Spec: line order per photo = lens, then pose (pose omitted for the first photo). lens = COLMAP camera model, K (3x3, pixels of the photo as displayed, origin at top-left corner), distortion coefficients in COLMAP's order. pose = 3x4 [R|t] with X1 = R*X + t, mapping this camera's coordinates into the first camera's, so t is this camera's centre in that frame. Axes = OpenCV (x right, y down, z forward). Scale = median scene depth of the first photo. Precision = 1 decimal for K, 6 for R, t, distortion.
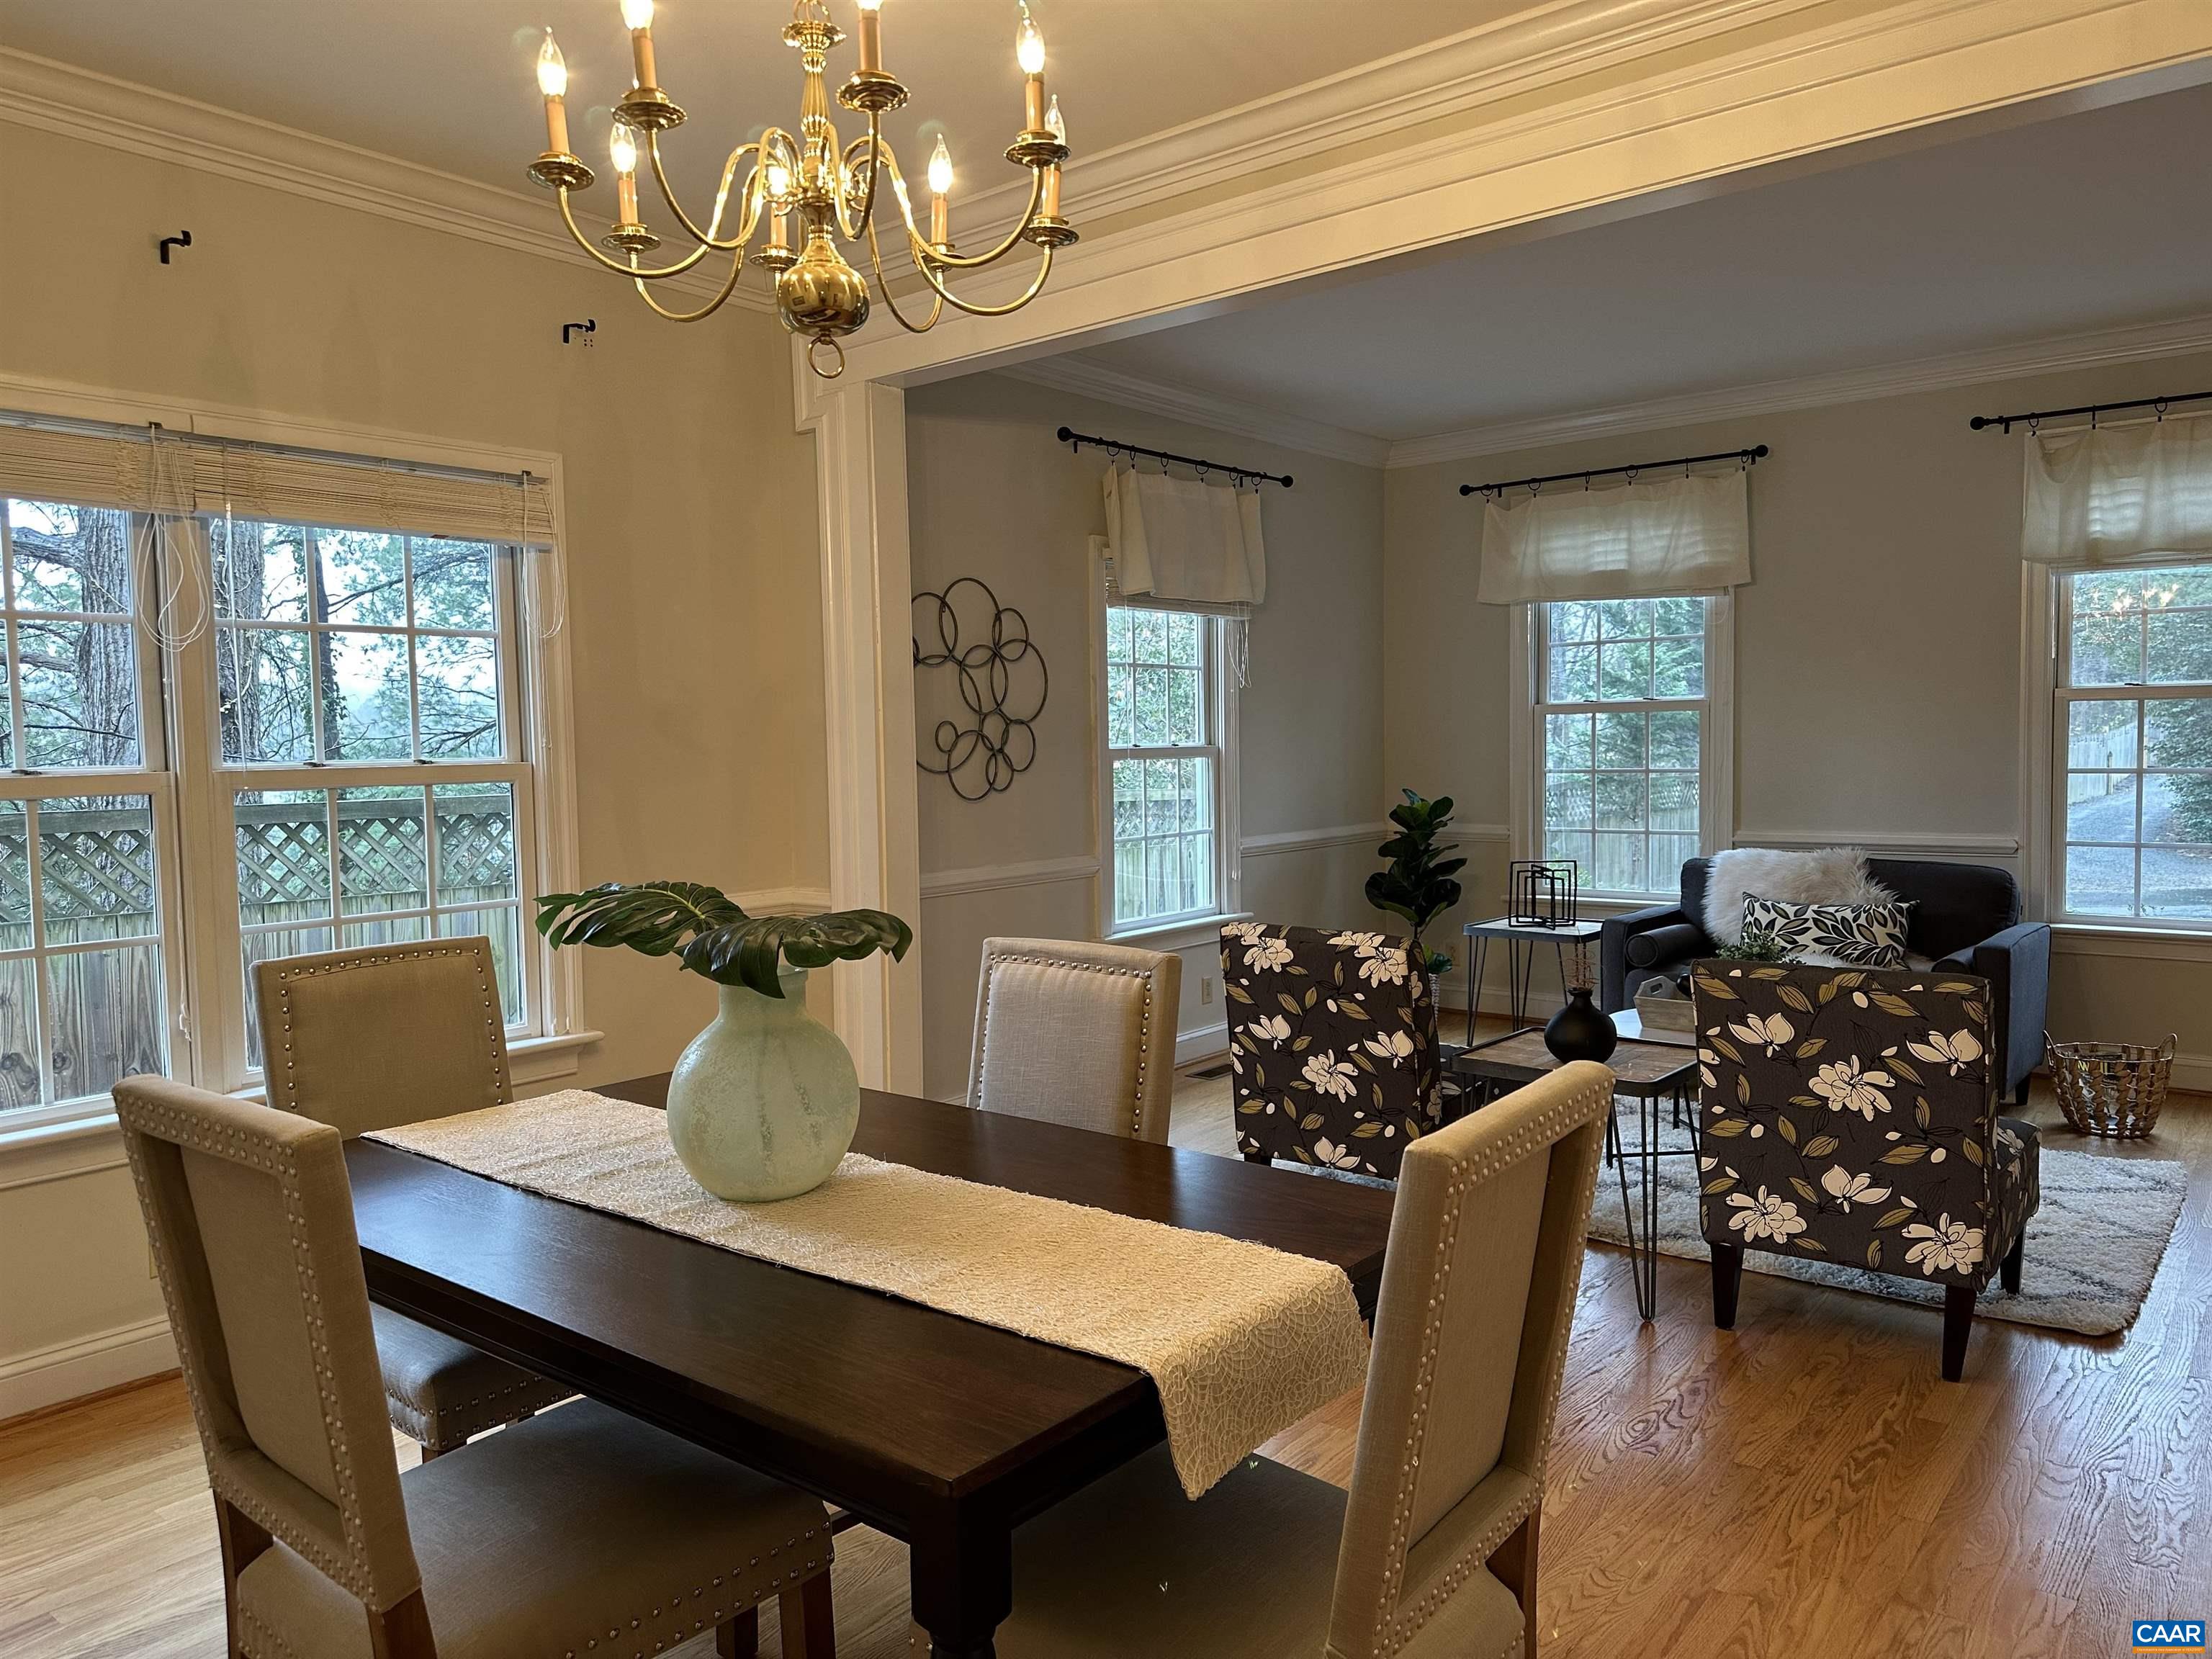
lens RADIAL K [[1553.7, 0, 1143.0], [0, 1553.7, 808.5], [0, 0, 1]] dist [0.109325, -0.161950]
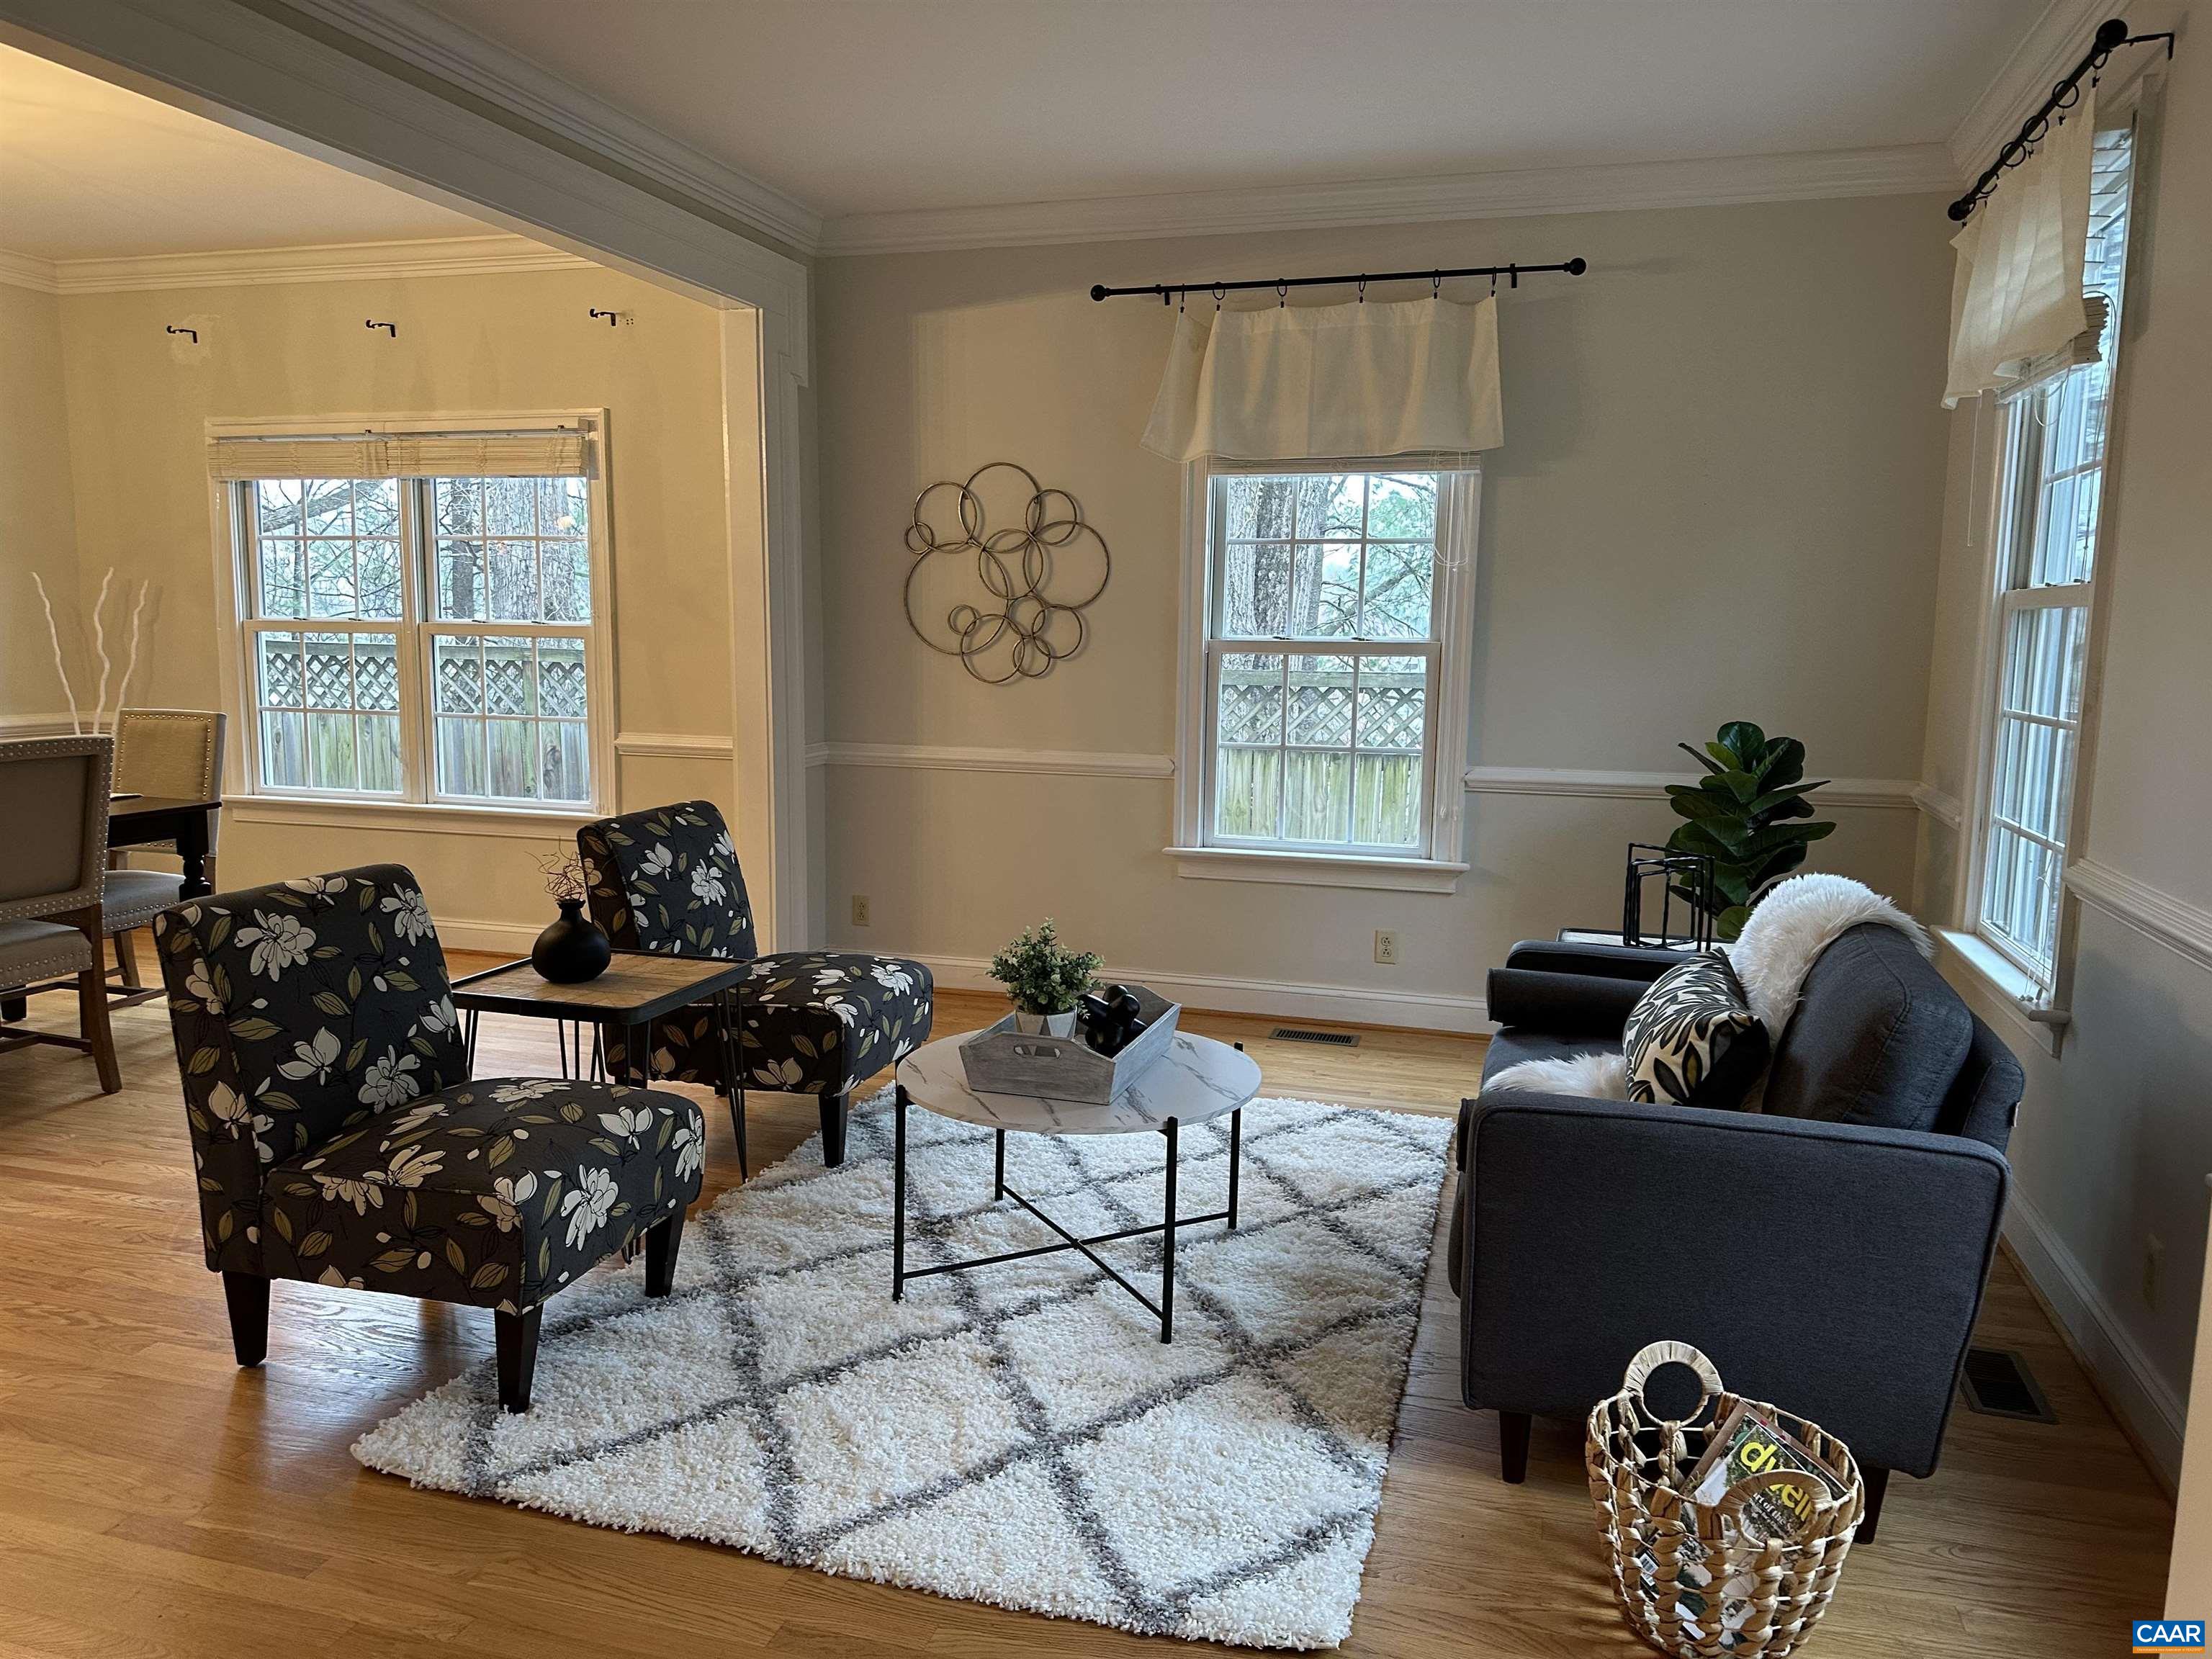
lens RADIAL K [[1559.1, 0, 1146.9], [0, 1559.1, 827.5], [0, 0, 1]] dist [0.124411, -0.226746]
pose [[0.381829, 0.139864, -0.913589, 0.852980], [-0.061938, 0.990133, 0.125695, -0.045156], [0.922155, 0.008592, 0.386725, 0.665078]]
